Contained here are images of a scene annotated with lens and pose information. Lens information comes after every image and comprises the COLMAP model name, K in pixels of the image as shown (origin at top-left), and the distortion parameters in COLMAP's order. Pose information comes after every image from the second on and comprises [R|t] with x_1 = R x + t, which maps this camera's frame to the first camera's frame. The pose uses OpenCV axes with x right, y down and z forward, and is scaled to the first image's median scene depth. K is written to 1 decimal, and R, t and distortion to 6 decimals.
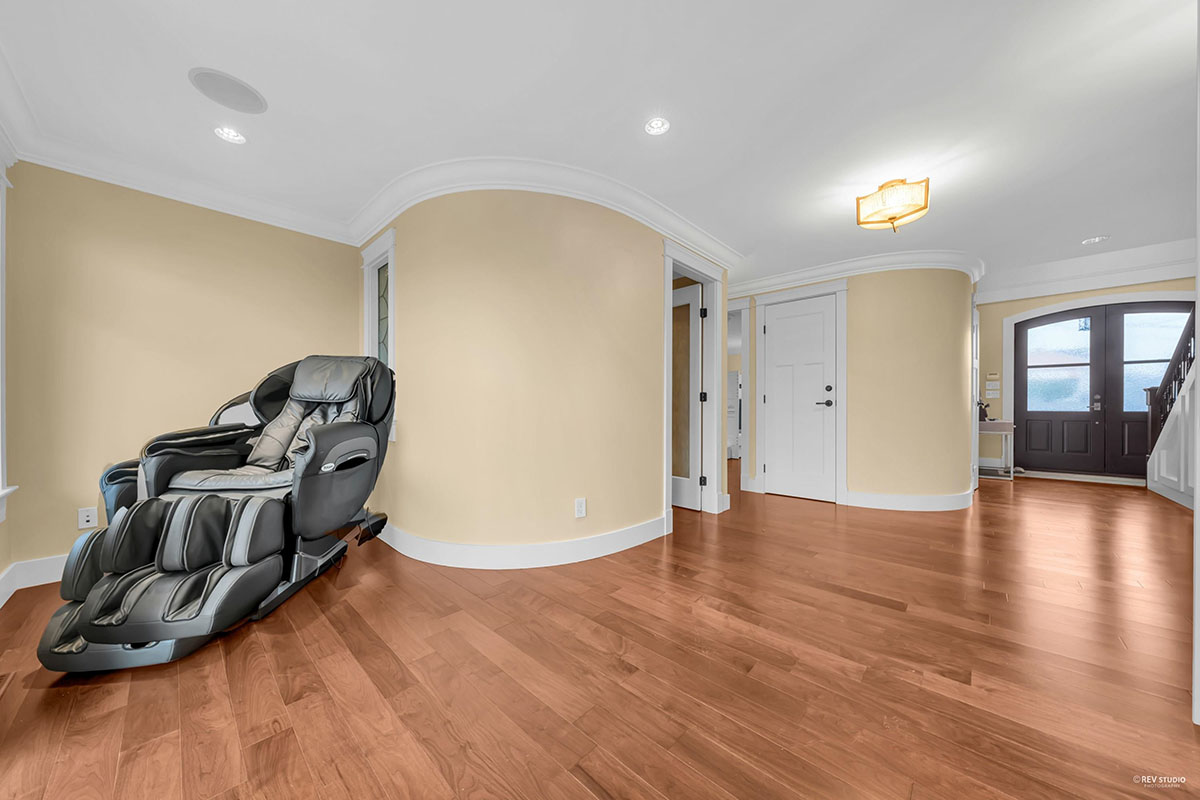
lens RADIAL K [[407.2, 0, 597.8], [0, 407.2, 406.7], [0, 0, 1]] dist [-0.001668, -0.000026]
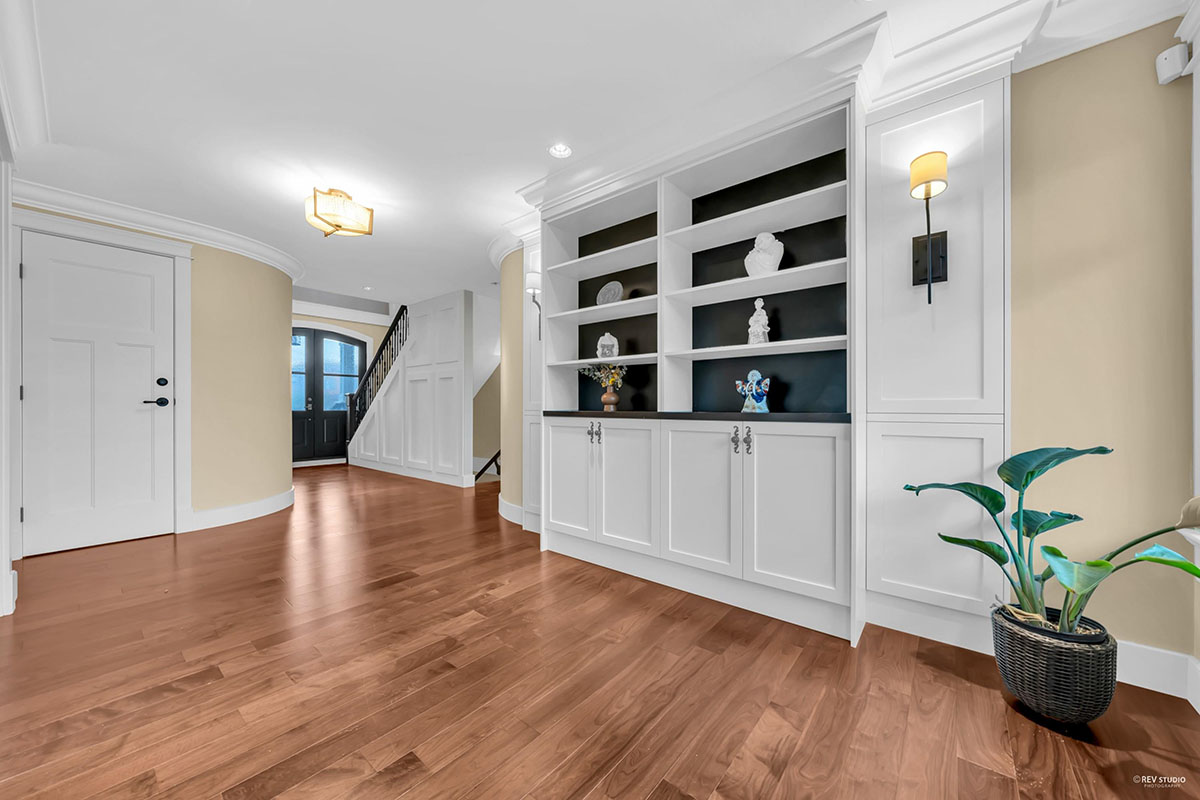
lens RADIAL K [[430.4, 0, 598.1], [0, 430.4, 406.2], [0, 0, 1]] dist [0.001078, -0.000100]
pose [[-0.063105, 0.003431, 0.998001, -0.269860], [-0.001949, 0.999992, -0.003561, 0.000418], [-0.998005, -0.002169, -0.063098, 0.262261]]
